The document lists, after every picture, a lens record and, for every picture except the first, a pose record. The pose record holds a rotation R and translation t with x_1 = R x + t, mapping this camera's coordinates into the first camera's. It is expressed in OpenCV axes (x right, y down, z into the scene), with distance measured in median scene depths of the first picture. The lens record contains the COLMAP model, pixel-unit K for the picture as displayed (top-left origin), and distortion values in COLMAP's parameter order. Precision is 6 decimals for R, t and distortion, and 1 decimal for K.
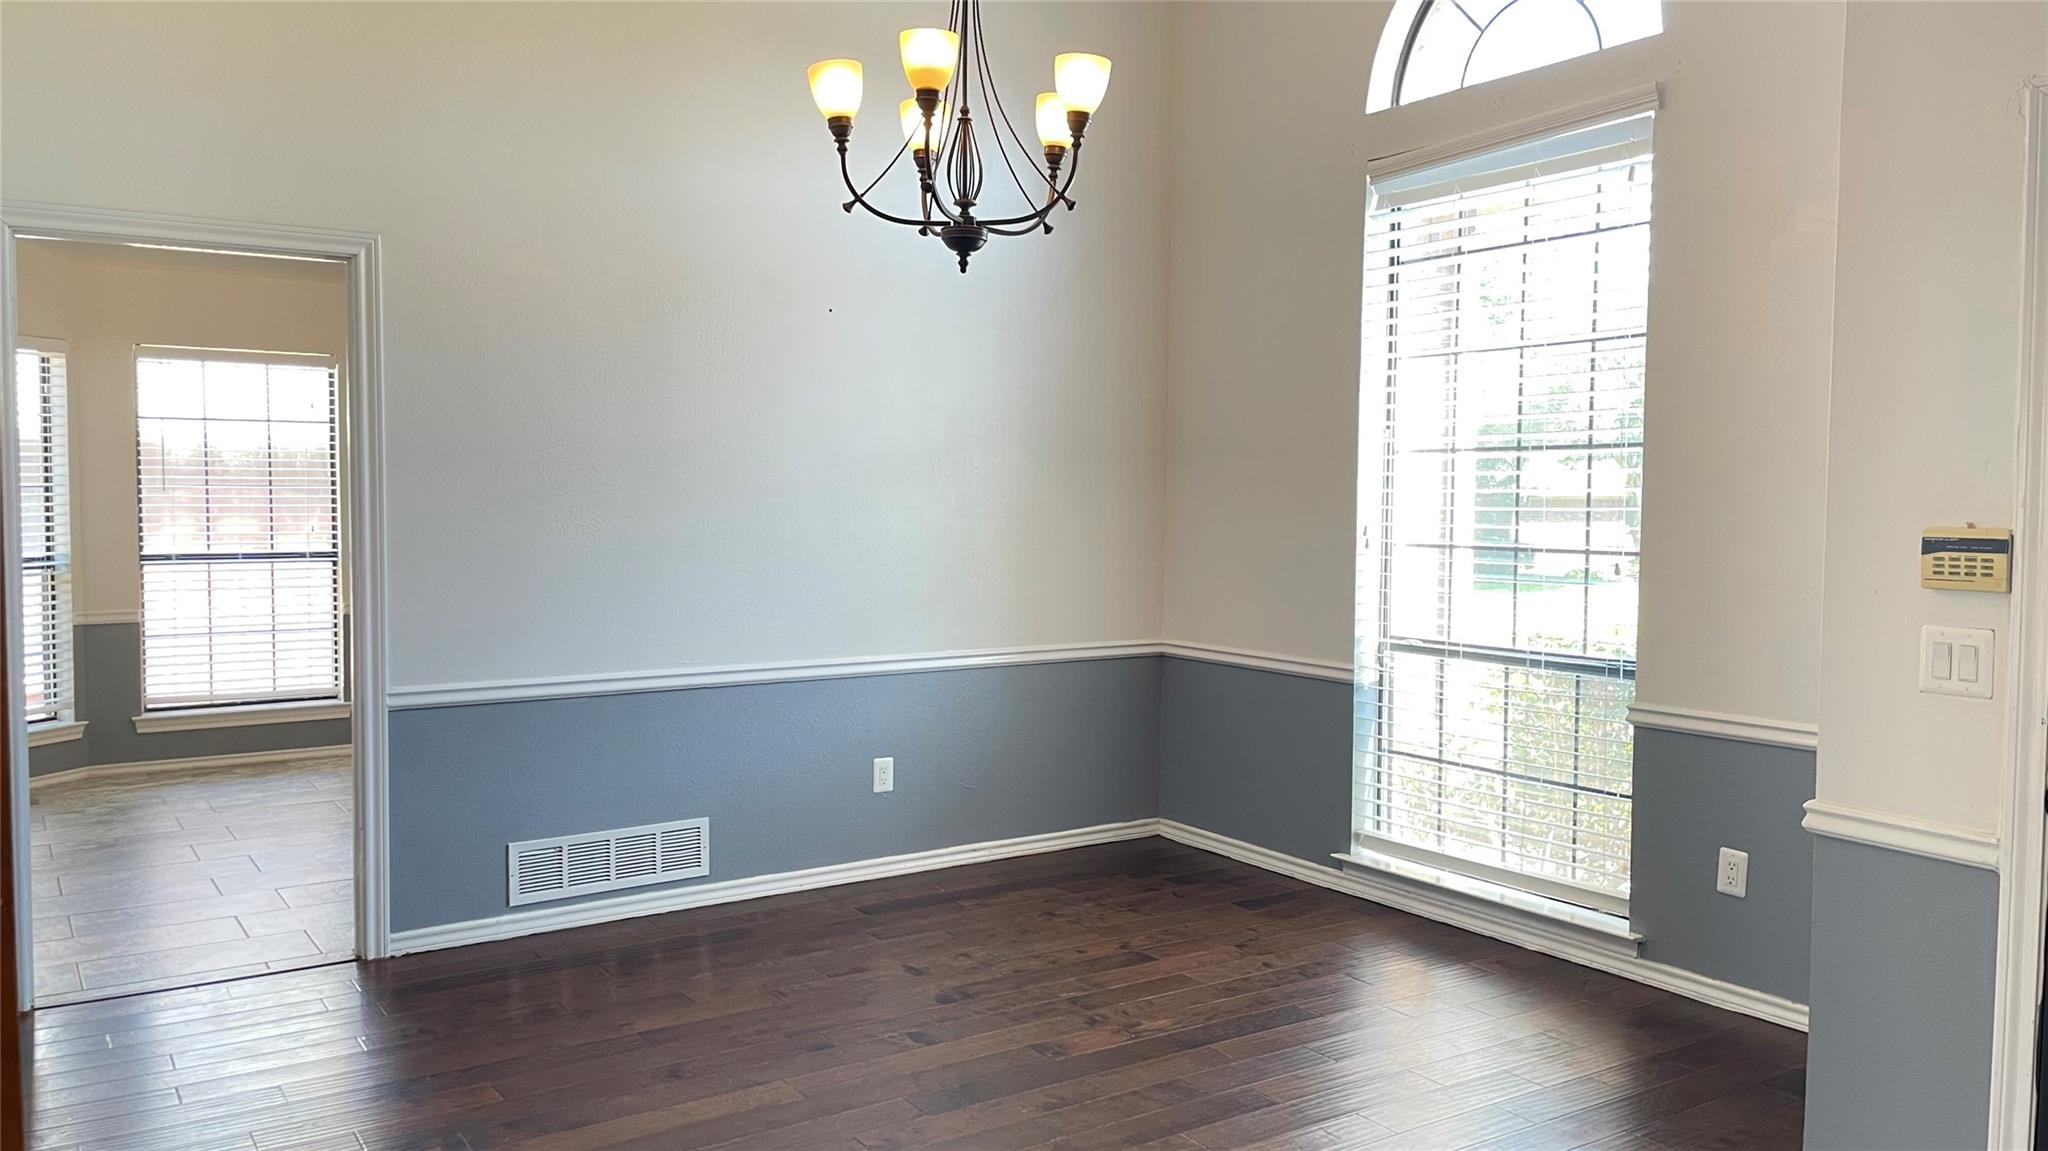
lens RADIAL K [[1526.4, 0, 1036.6], [0, 1526.4, 570.4], [0, 0, 1]] dist [0.030507, -0.009694]
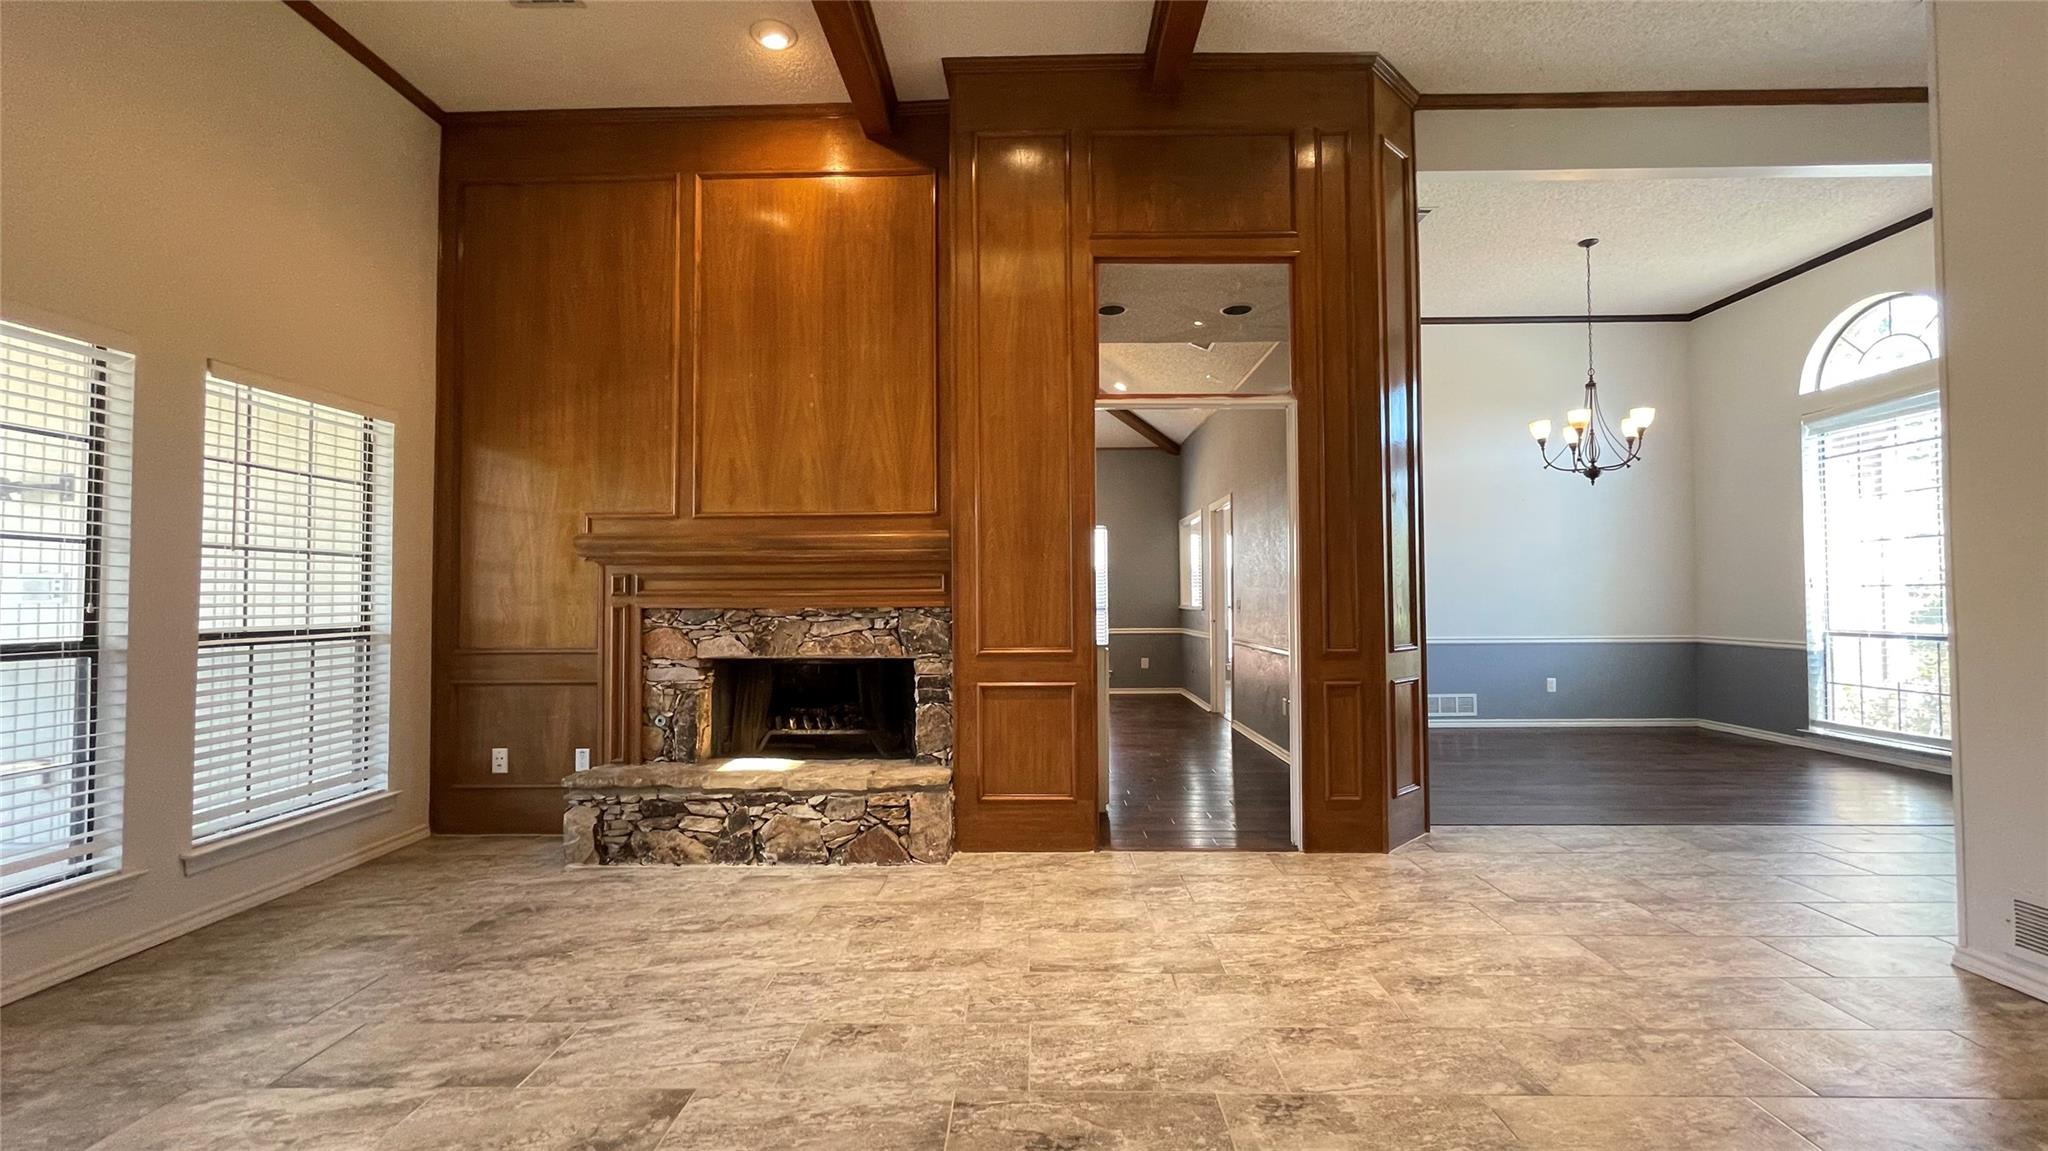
lens RADIAL K [[833.1, 0, 1020.0], [0, 833.1, 576.8], [0, 0, 1]] dist [-0.000517, 0.000091]
pose [[0.814937, -0.028352, -0.578856, -0.021608], [-0.019833, 0.996853, -0.076748, 0.104252], [0.579210, 0.074025, 0.811810, -0.783191]]
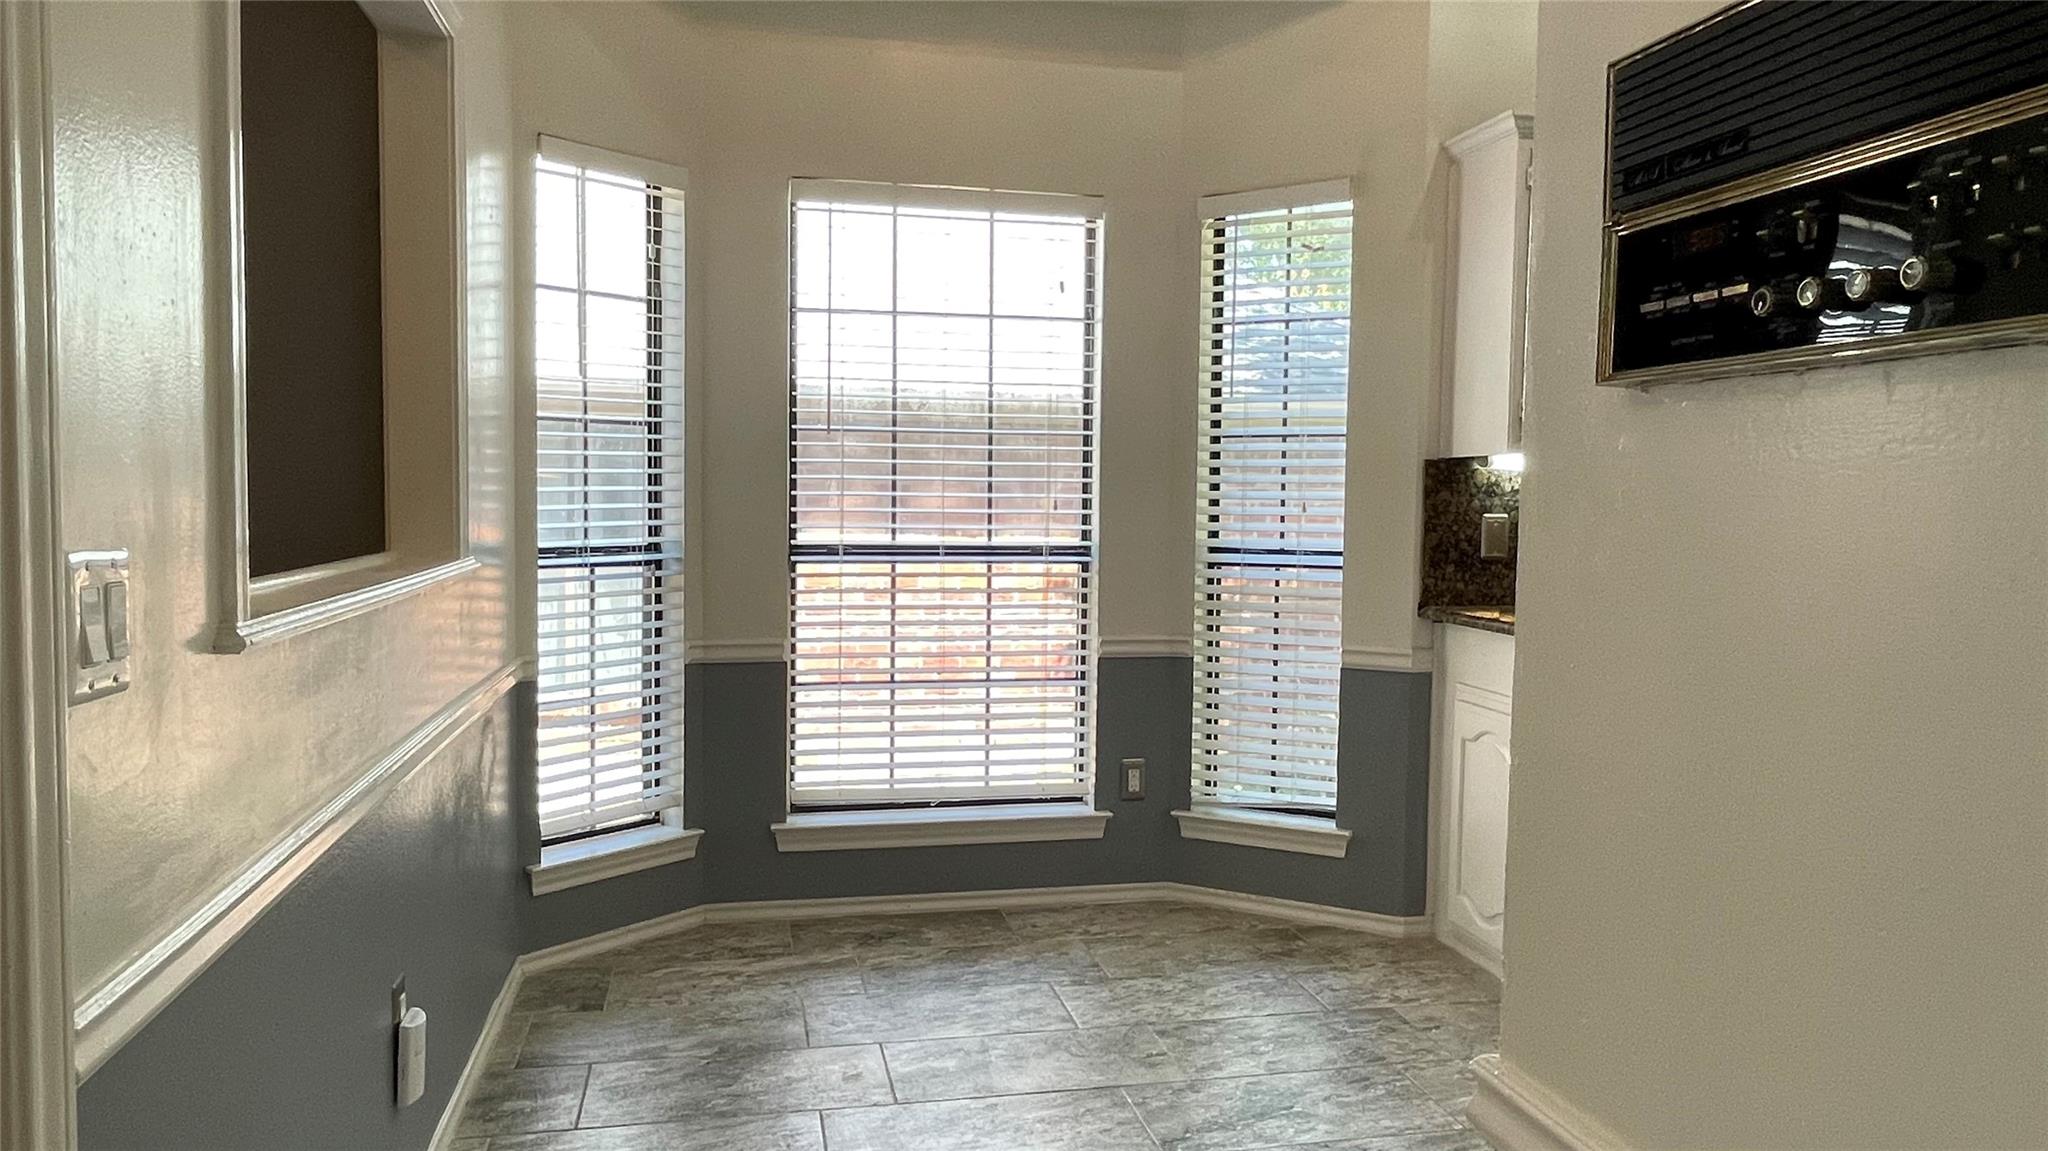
lens RADIAL K [[1396.2, 0, 1022.5], [0, 1396.2, 571.8], [0, 0, 1]] dist [-0.000836, -0.001054]
pose [[0.921795, 0.029359, -0.386564, -0.291701], [-0.028027, 0.999566, 0.009081, -0.006964], [0.386663, 0.002463, 0.922218, 0.537829]]
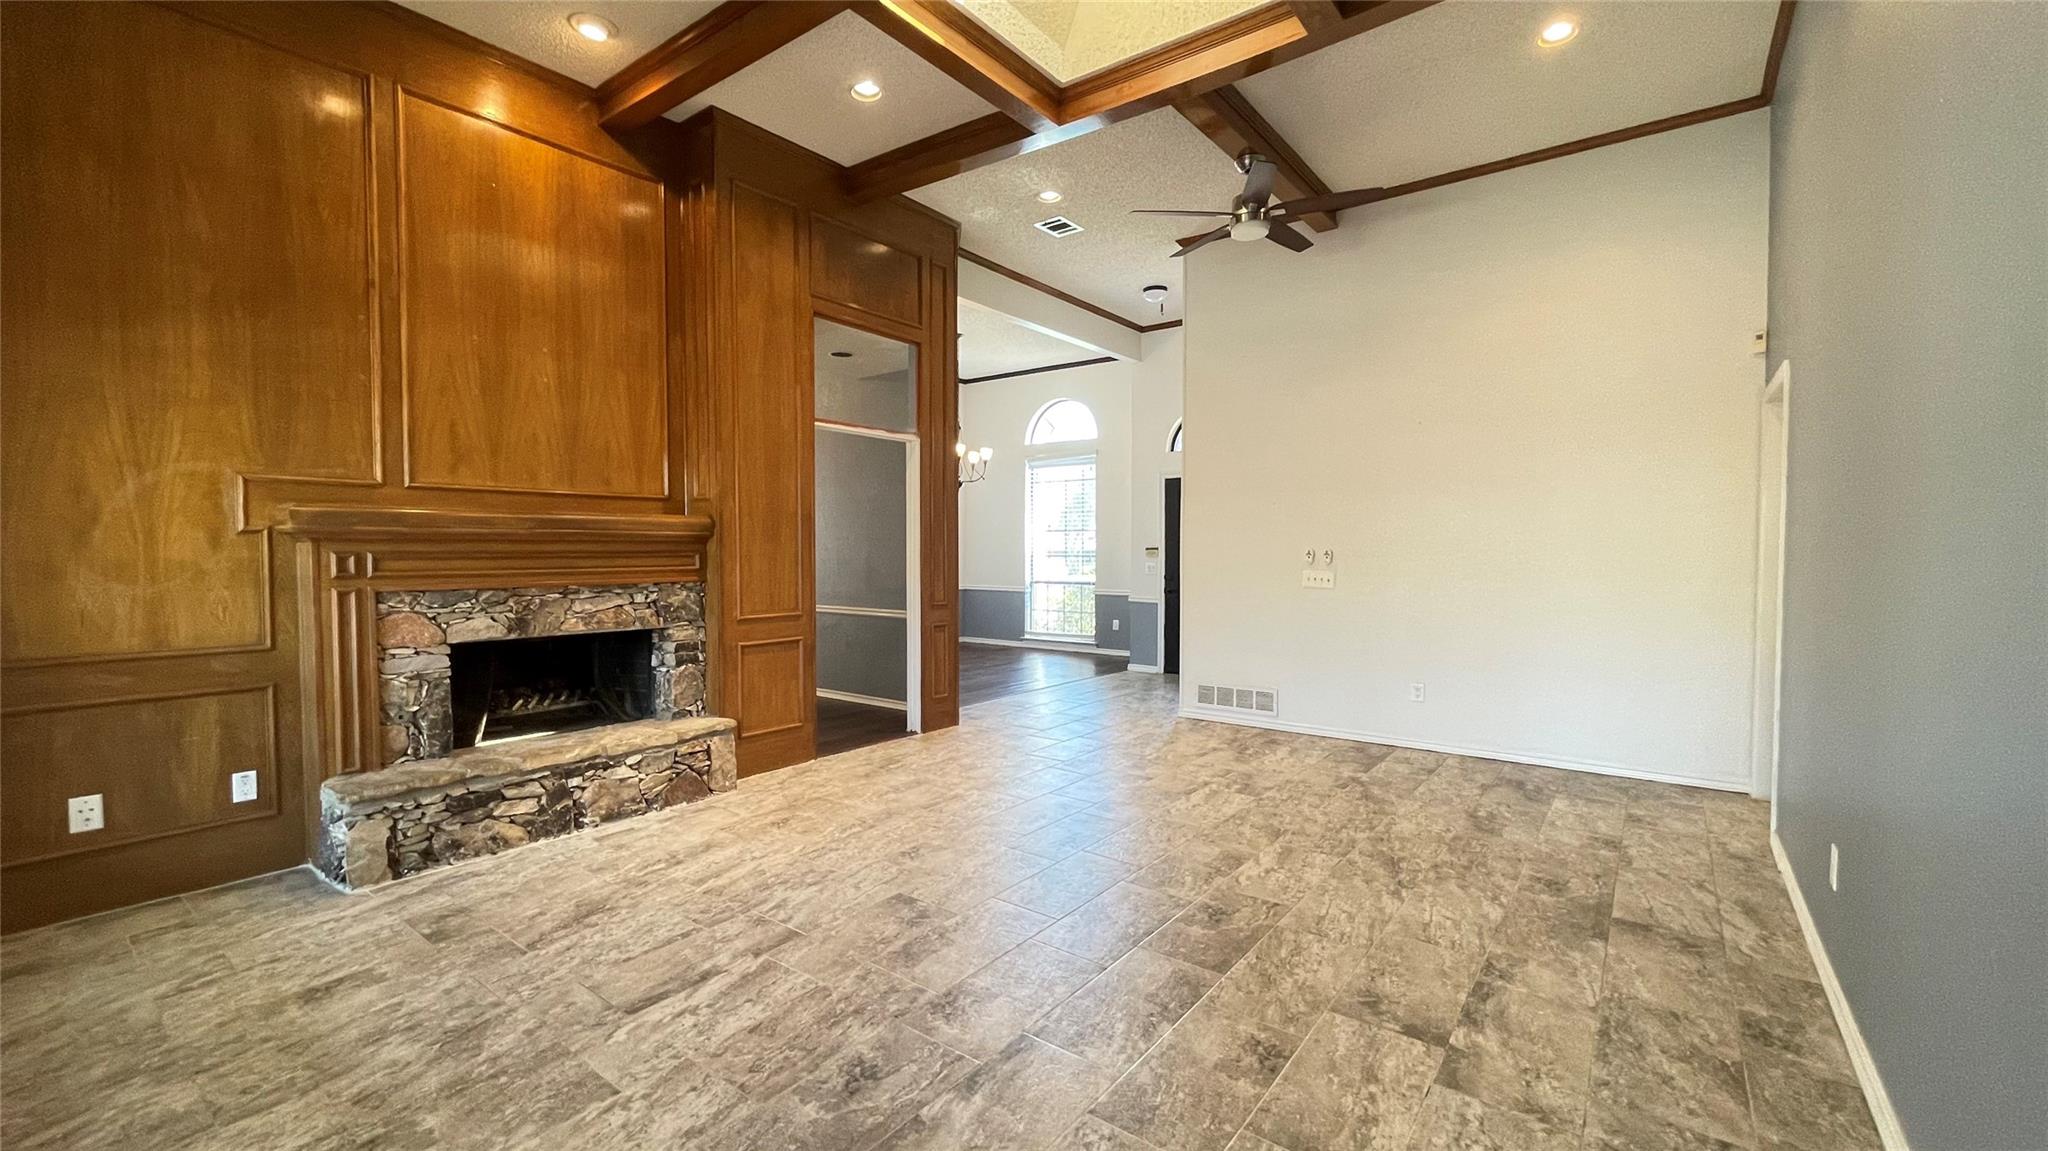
lens RADIAL K [[833.1, 0, 1021.7], [0, 833.1, 576.4], [0, 0, 1]] dist [-0.000517, 0.000091]
pose [[0.949364, -0.018562, 0.313629, -0.571700], [0.025441, 0.999517, -0.017853, 0.091567], [-0.313146, 0.024928, 0.949378, -1.235793]]
